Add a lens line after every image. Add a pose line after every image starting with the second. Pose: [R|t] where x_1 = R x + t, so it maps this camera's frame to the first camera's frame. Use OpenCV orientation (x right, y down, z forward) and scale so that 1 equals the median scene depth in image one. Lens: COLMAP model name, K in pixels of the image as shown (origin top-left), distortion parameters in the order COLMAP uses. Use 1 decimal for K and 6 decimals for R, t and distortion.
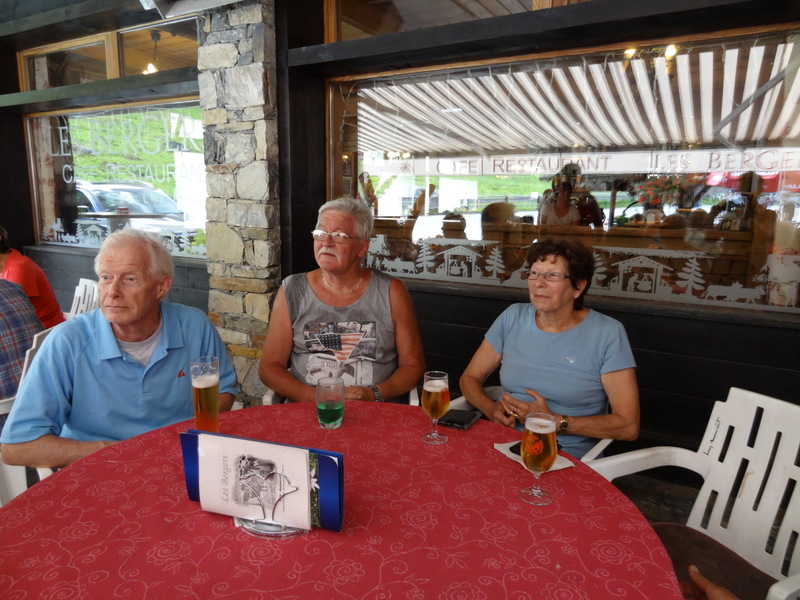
lens RADIAL K [[561.8, 0, 396.9], [0, 561.8, 295.0], [0, 0, 1]] dist [0.003946, 0.006361]
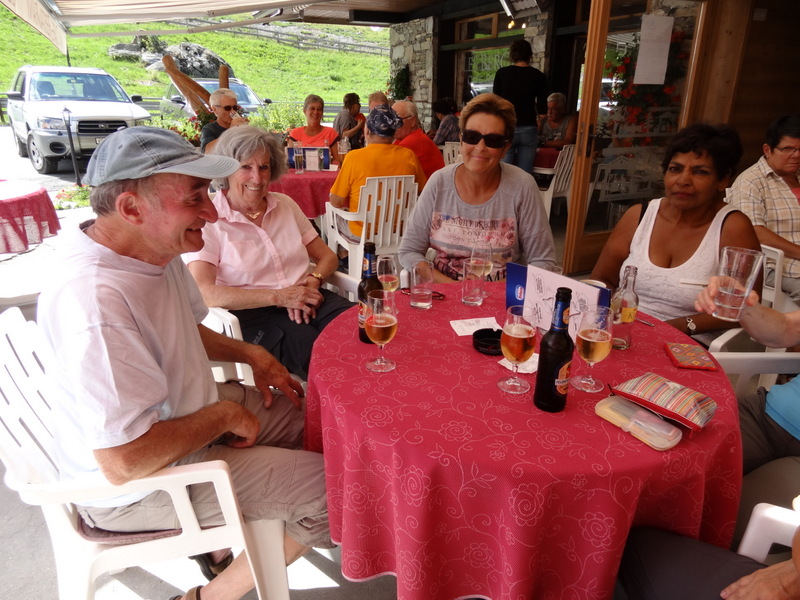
lens RADIAL K [[561.8, 0, 396.9], [0, 561.8, 295.0], [0, 0, 1]] dist [0.003946, 0.006361]
pose [[0.822231, 0.181705, -0.539370, 0.811237], [-0.088700, 0.977000, 0.193918, 0.322777], [0.562200, -0.111603, 0.819437, -1.652217]]
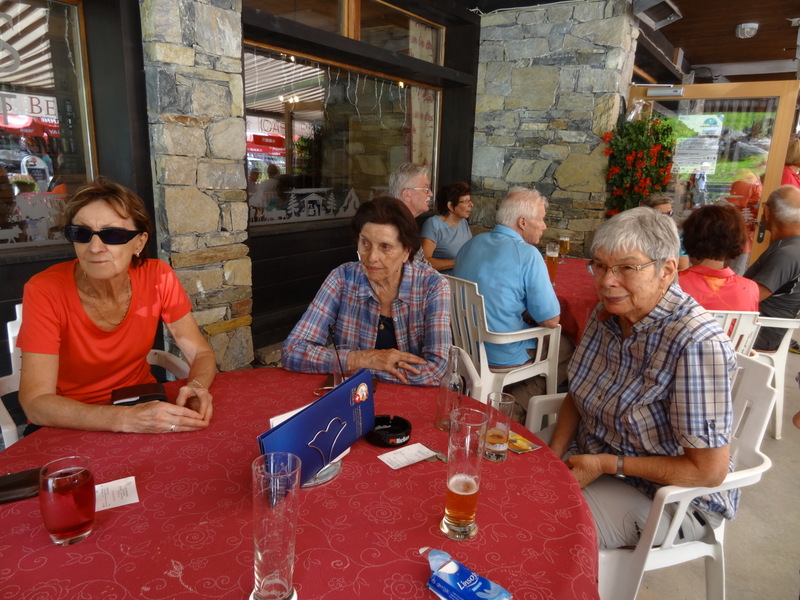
lens RADIAL K [[566.8, 0, 400.0], [0, 566.8, 300.0], [0, 0, 1]] dist [-0.002971, 0.001930]
pose [[0.061246, -0.248139, 0.966786, -1.245720], [0.130678, 0.962261, 0.238699, -0.136588], [-0.989531, 0.111718, 0.091361, 0.682839]]
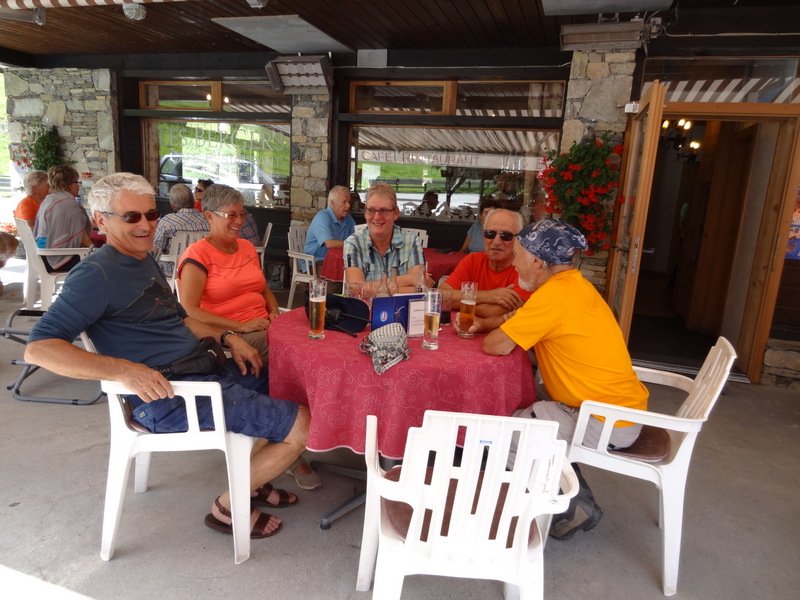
lens RADIAL K [[561.8, 0, 396.9], [0, 561.8, 295.0], [0, 0, 1]] dist [0.003946, 0.006361]
pose [[0.979063, 0.003234, 0.203533, -0.419356], [-0.010440, 0.999356, 0.034344, 0.222532], [-0.203291, -0.035750, 0.978466, -1.306333]]
